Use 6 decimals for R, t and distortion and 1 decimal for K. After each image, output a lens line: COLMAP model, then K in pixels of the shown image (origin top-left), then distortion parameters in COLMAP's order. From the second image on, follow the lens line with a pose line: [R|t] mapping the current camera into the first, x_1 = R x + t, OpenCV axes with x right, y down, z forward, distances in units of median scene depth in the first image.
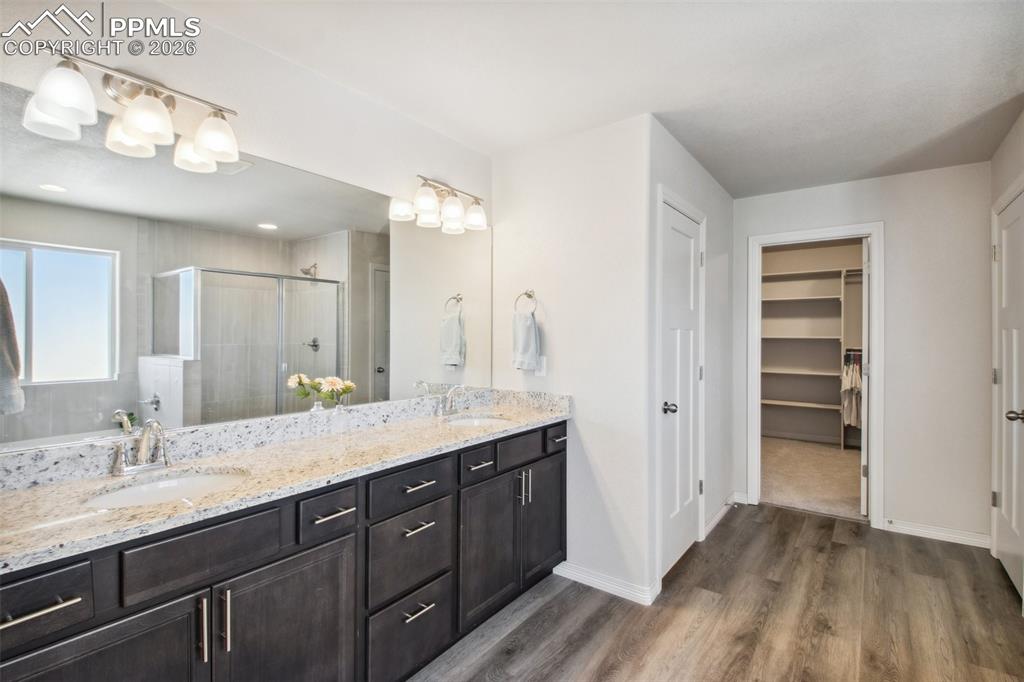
lens RADIAL K [[484.6, 0, 503.5], [0, 484.6, 335.6], [0, 0, 1]] dist [0.046052, -0.031099]
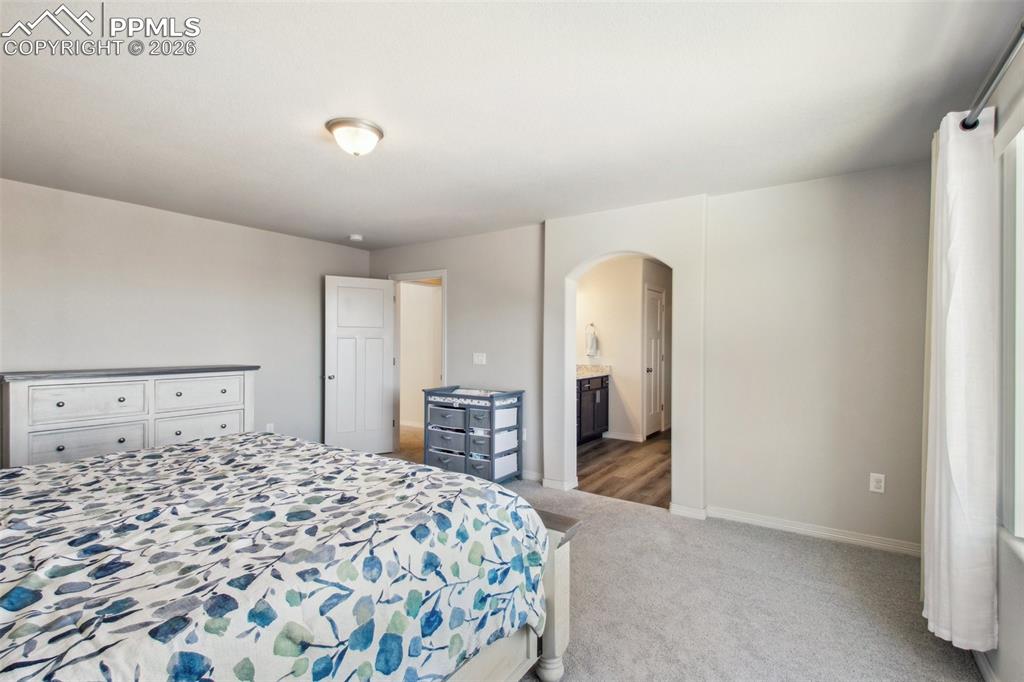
lens RADIAL K [[480.3, 0, 504.0], [0, 480.3, 337.2], [0, 0, 1]] dist [0.033700, -0.029476]
pose [[0.999250, 0.001753, 0.038688, -0.529720], [-0.001553, 0.999985, -0.005209, -0.009813], [-0.038696, 0.005145, 0.999238, -1.531803]]
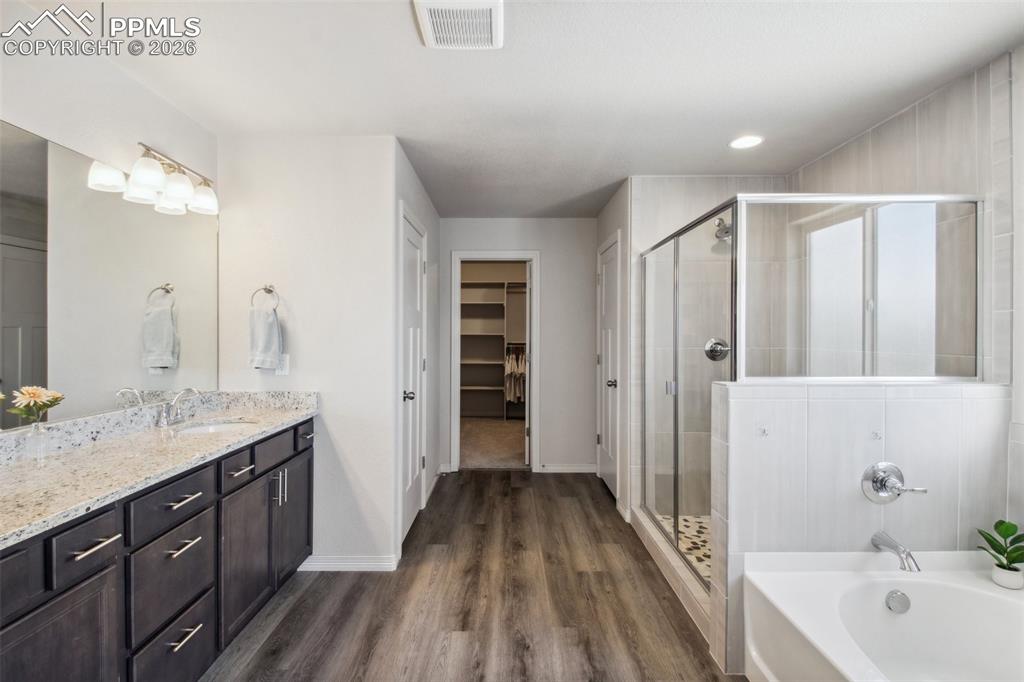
lens RADIAL K [[480.3, 0, 504.0], [0, 480.3, 337.2], [0, 0, 1]] dist [0.033700, -0.029476]
pose [[0.805473, -0.004955, 0.592612, -0.152326], [-0.000949, 0.999953, 0.009649, -0.001286], [-0.592632, -0.008334, 0.805430, -0.045530]]
